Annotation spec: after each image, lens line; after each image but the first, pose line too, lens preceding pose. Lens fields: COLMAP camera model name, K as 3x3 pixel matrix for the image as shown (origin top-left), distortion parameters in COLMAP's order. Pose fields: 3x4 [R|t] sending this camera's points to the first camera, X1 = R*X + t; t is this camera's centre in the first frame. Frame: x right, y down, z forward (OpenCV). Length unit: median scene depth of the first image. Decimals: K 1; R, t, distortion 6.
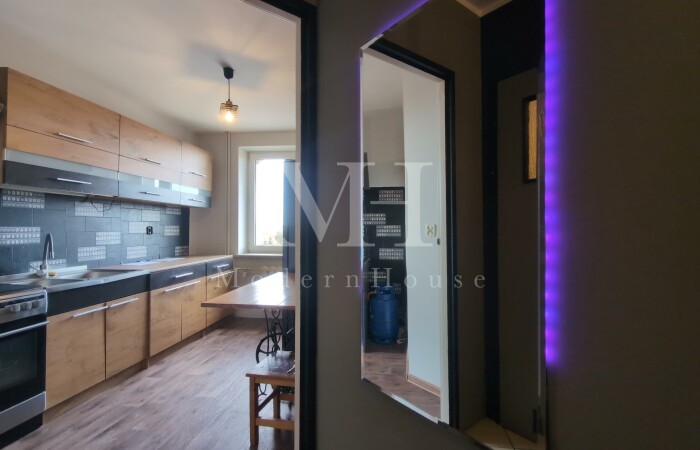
lens RADIAL K [[333.7, 0, 351.0], [0, 333.7, 224.8], [0, 0, 1]] dist [-0.010333, 0.000607]
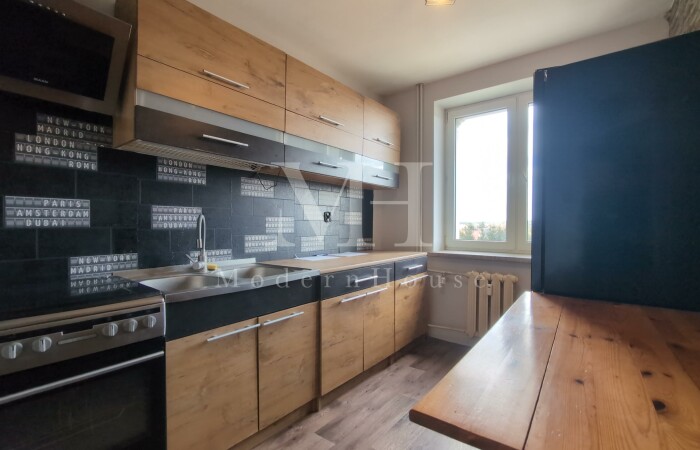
lens RADIAL K [[333.7, 0, 347.9], [0, 333.7, 224.6], [0, 0, 1]] dist [-0.010333, 0.000607]
pose [[0.863847, 0.001689, -0.503751, -0.209508], [0.003013, 0.999959, 0.008520, 0.036657], [0.503745, -0.008877, 0.863807, 0.431853]]
